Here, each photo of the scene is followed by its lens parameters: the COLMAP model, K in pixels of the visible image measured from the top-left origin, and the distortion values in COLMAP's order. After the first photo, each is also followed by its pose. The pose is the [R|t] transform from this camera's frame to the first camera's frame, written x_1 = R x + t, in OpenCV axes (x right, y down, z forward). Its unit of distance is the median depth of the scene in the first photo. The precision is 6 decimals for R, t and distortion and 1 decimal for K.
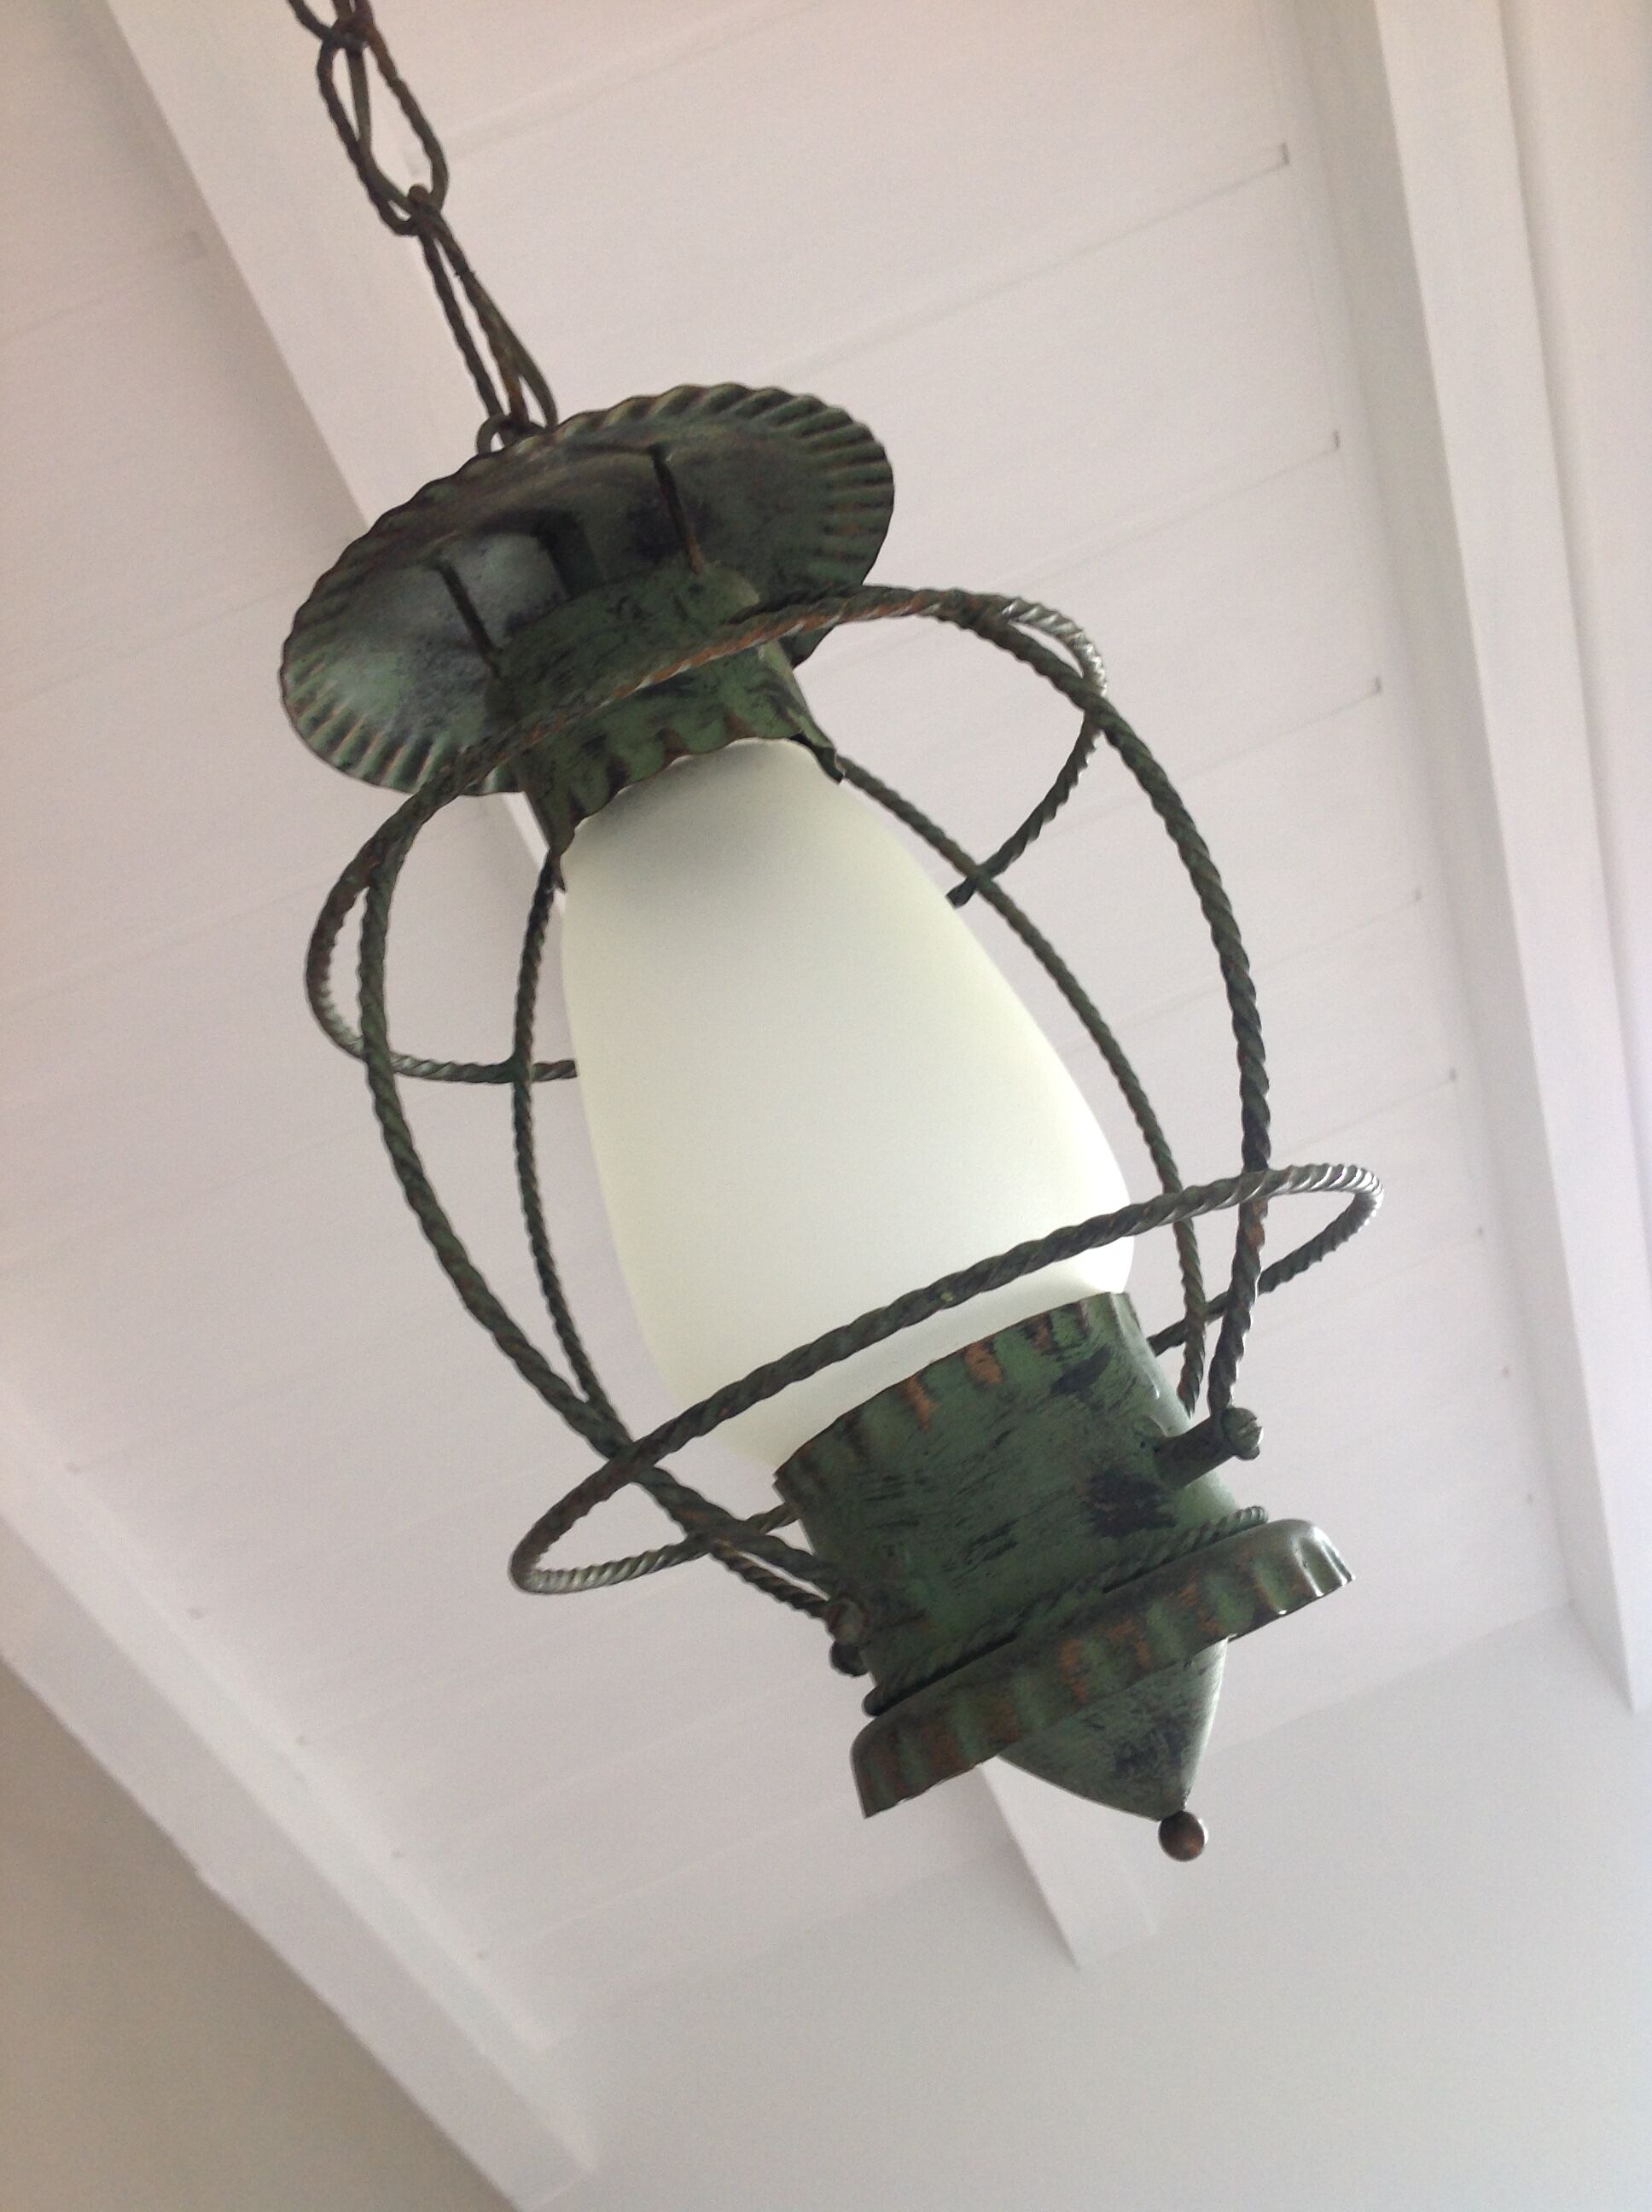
lens RADIAL K [[2141.1, 0, 827.3], [0, 2141.1, 1147.7], [0, 0, 1]] dist [0.089762, -0.207040]
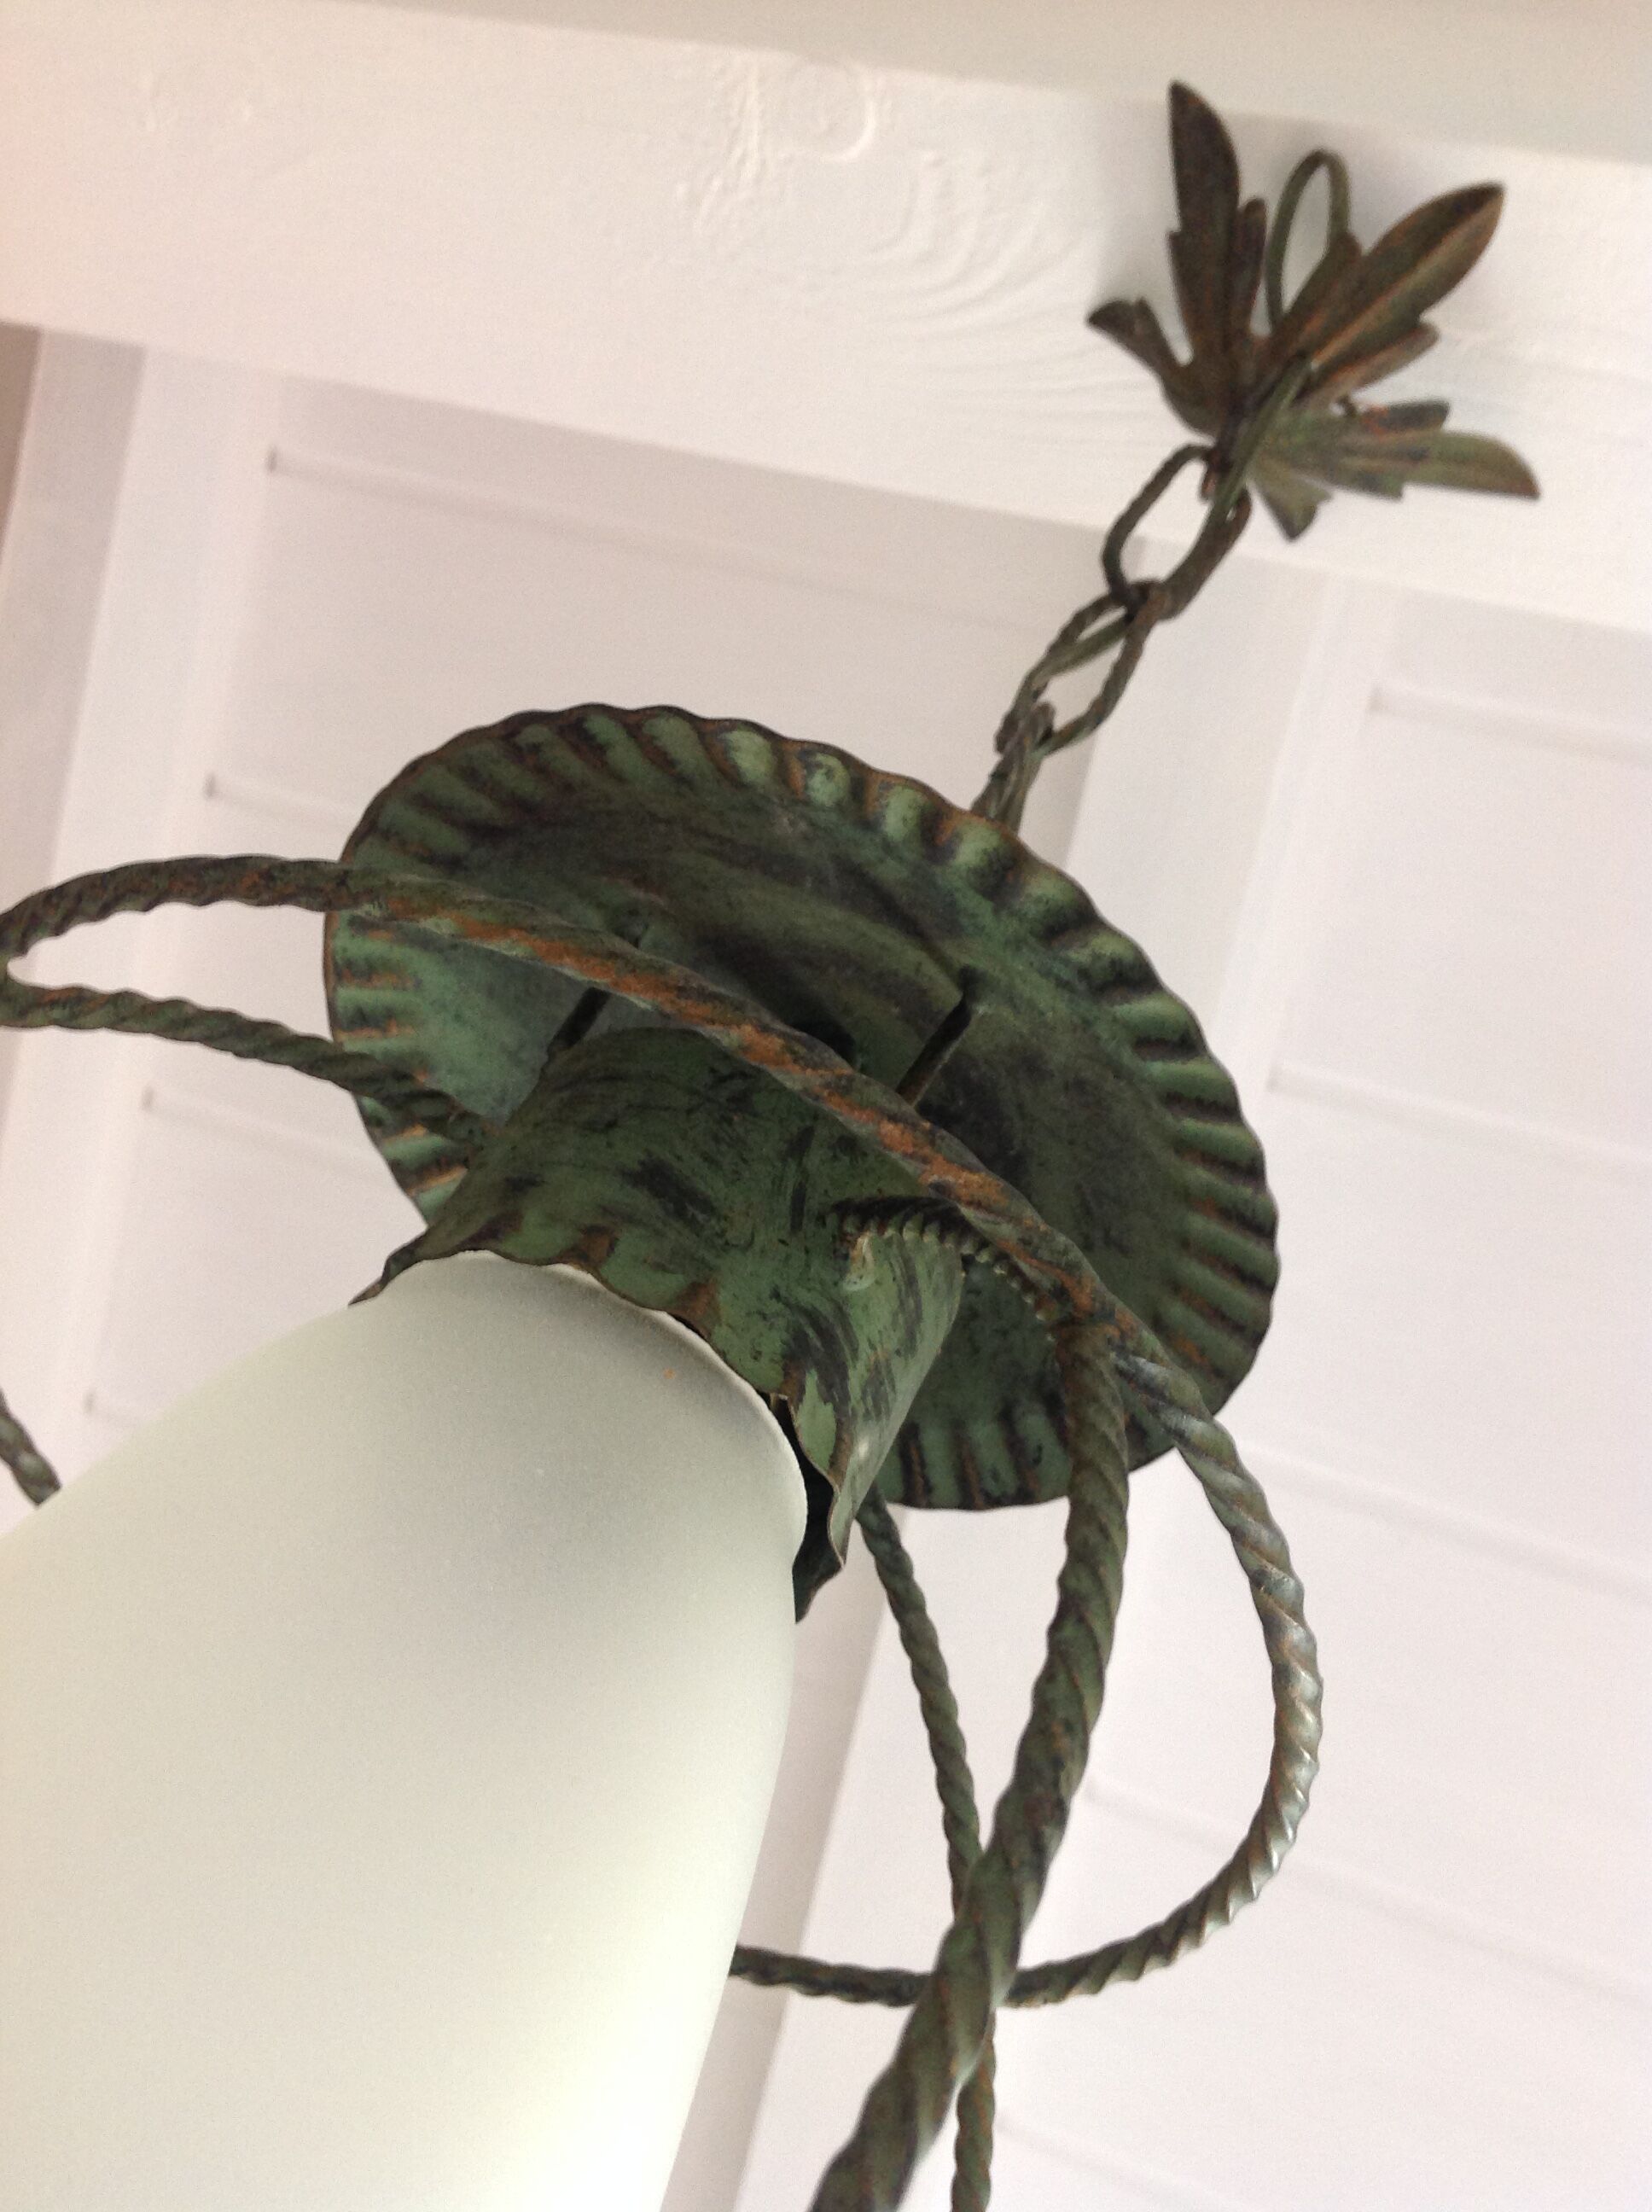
lens RADIAL K [[2141.1, 0, 827.3], [0, 2141.1, 1147.7], [0, 0, 1]] dist [0.089762, -0.207040]
pose [[0.688123, 0.556450, -0.465672, 0.232819], [-0.714868, 0.629853, -0.303723, -0.083263], [0.124299, 0.541893, 0.831205, 0.562595]]
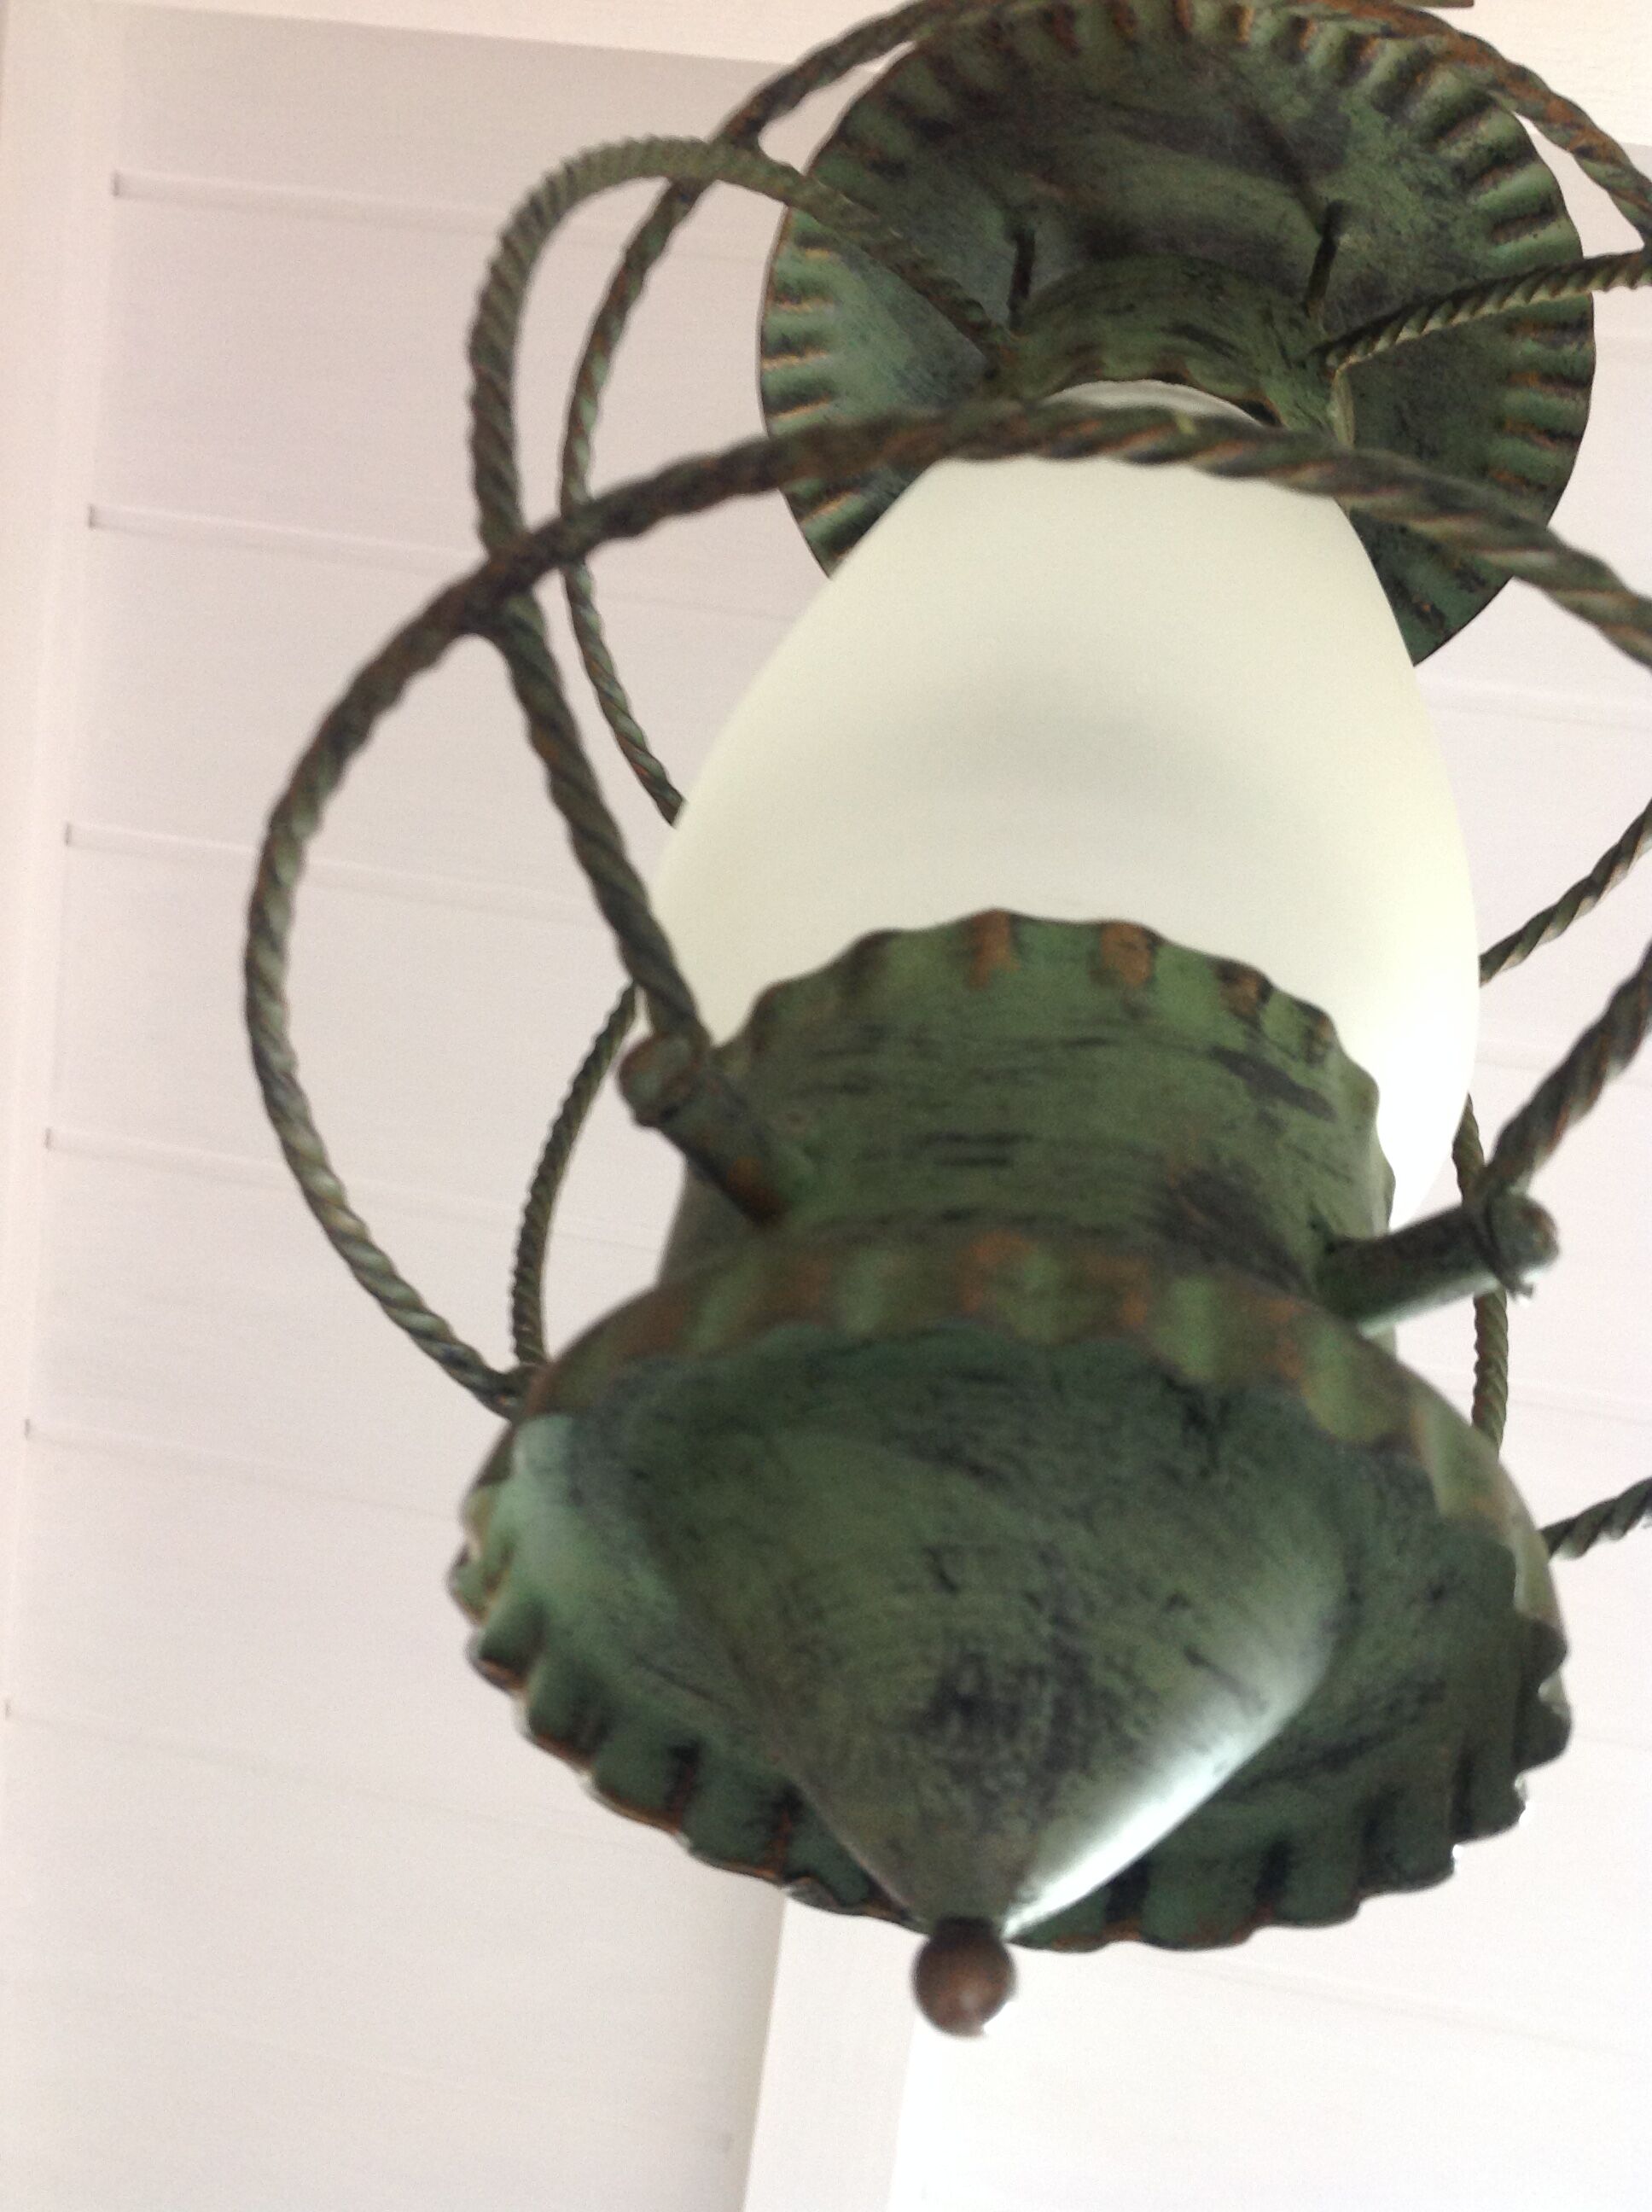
lens RADIAL K [[2141.1, 0, 827.3], [0, 2141.1, 1147.7], [0, 0, 1]] dist [0.089762, -0.207040]
pose [[0.823751, 0.476915, -0.306573, 0.195726], [-0.565750, 0.726661, -0.389731, 0.383296], [0.036906, 0.494485, 0.868402, 0.523299]]
